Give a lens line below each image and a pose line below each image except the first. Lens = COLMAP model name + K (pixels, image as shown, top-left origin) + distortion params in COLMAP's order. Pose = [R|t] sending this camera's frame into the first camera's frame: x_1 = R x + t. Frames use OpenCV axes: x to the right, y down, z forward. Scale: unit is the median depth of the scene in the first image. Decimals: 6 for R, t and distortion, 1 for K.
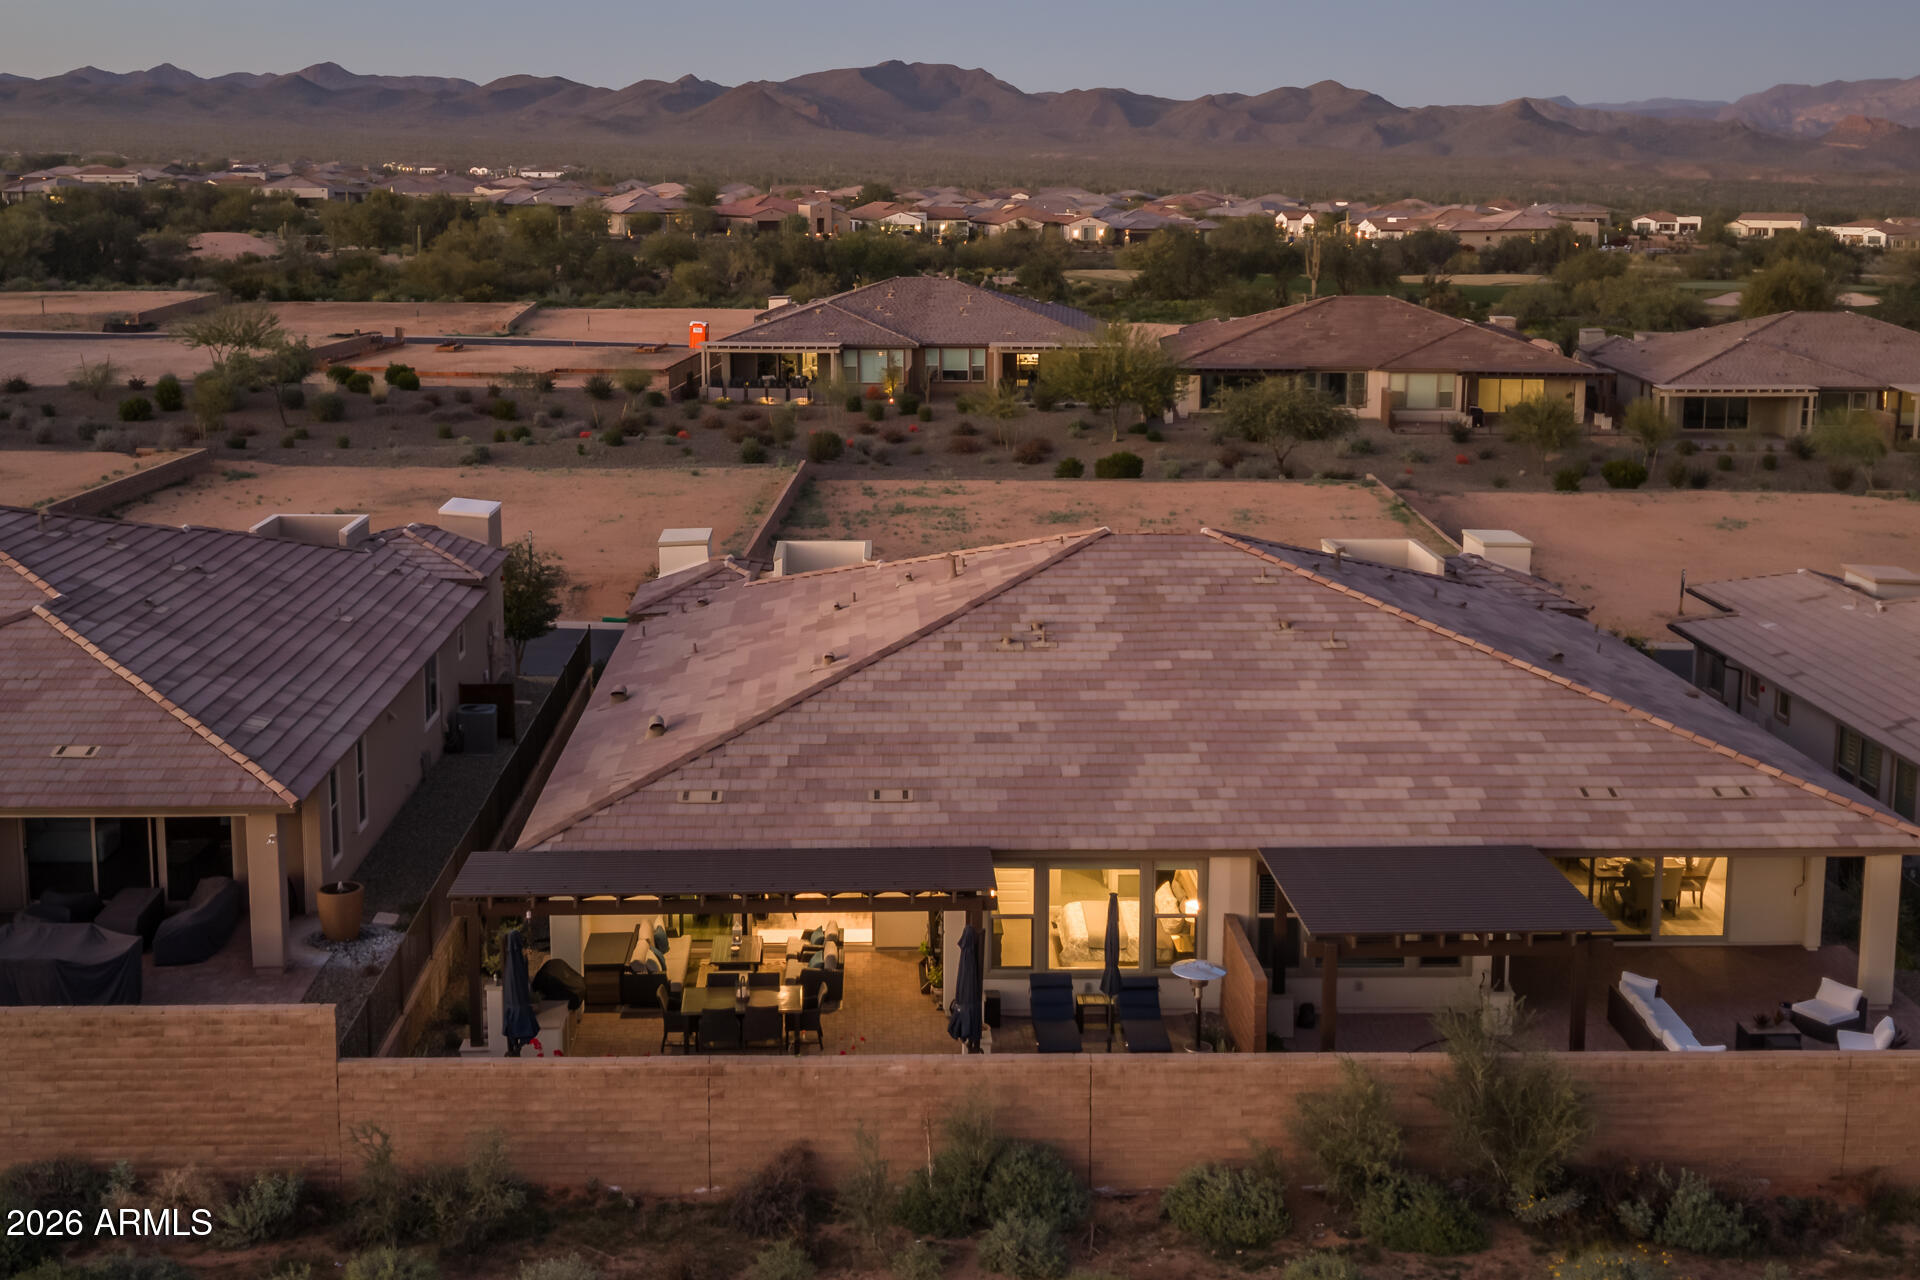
lens RADIAL K [[2373.7, 0, 915.9], [0, 2373.7, 633.8], [0, 0, 1]] dist [0.010061, -0.005525]
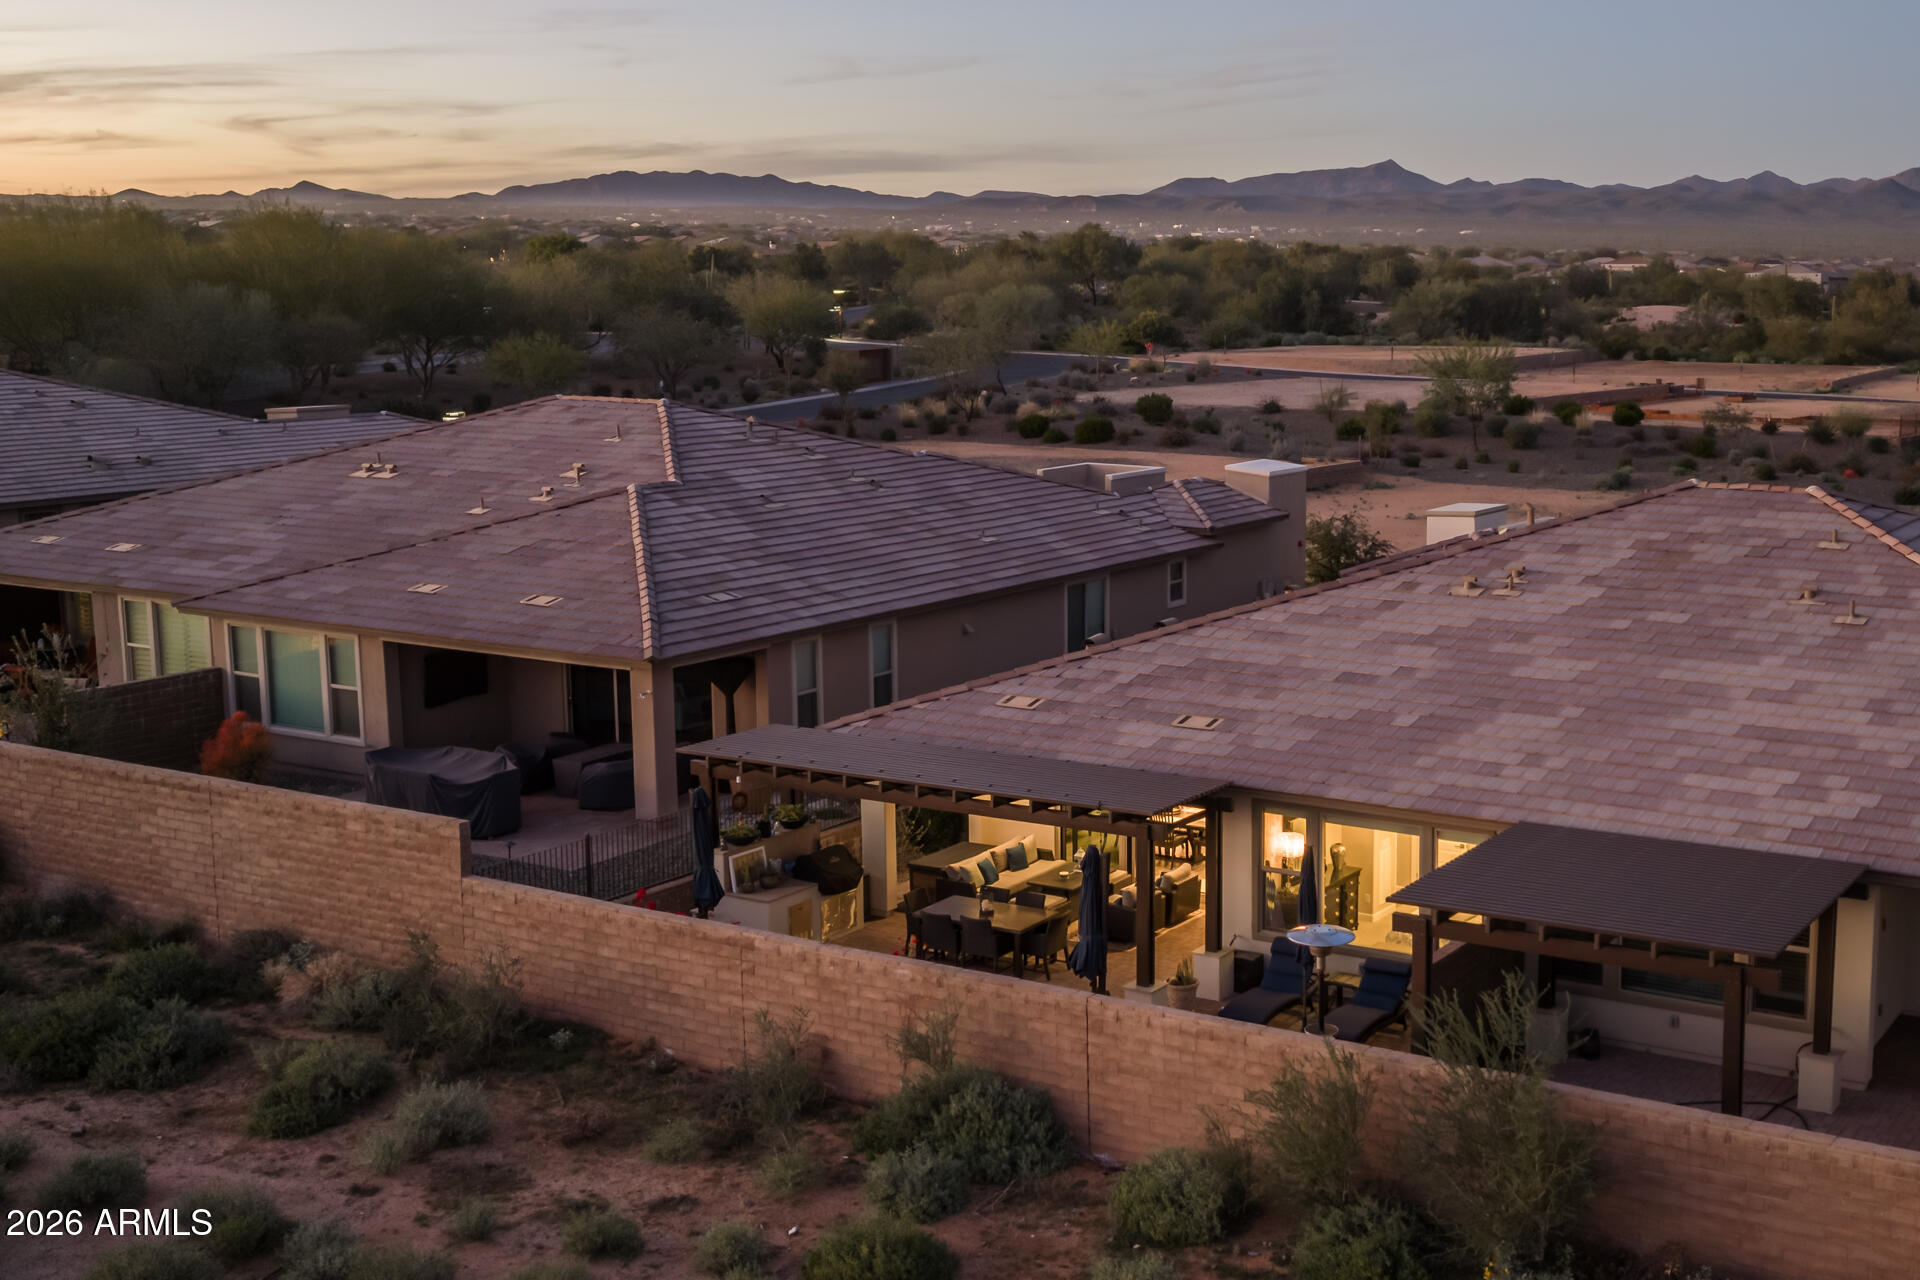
lens RADIAL K [[2293.3, 0, 1164.8], [0, 2293.3, 725.4], [0, 0, 1]] dist [0.018895, -0.034561]
pose [[0.849269, 0.103926, -0.517631, 0.376760], [-0.103994, 0.994156, 0.028977, 0.040405], [0.517617, 0.029221, 0.855113, 0.226229]]
